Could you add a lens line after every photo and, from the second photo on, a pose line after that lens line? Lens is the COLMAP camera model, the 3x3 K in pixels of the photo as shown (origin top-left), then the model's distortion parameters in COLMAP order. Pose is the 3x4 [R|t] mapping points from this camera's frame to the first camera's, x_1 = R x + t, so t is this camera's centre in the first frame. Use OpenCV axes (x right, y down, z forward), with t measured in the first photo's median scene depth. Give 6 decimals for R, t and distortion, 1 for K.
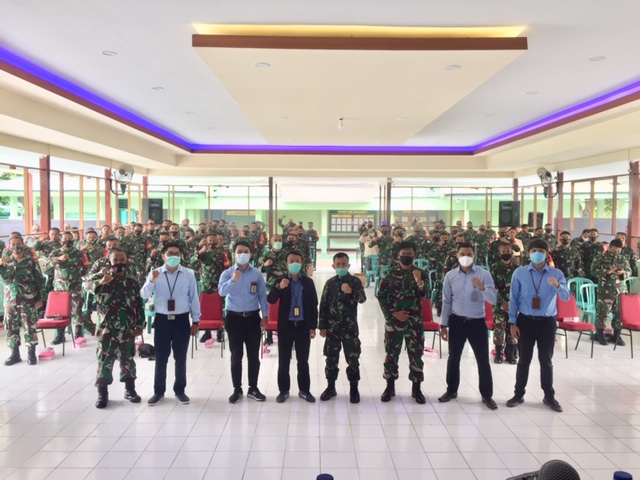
lens RADIAL K [[541.3, 0, 320.0], [0, 541.3, 240.0], [0, 0, 1]] dist [0.048588, -0.002862]
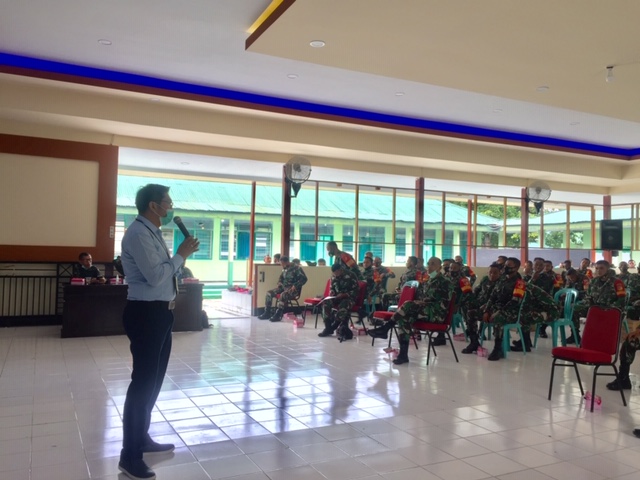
lens RADIAL K [[541.3, 0, 320.0], [0, 541.3, 240.0], [0, 0, 1]] dist [0.048588, -0.002862]
pose [[0.437166, -0.029649, -0.898892, 0.334965], [-0.062494, 0.996039, -0.063247, 0.048393], [0.897207, 0.083825, 0.433582, 0.247668]]
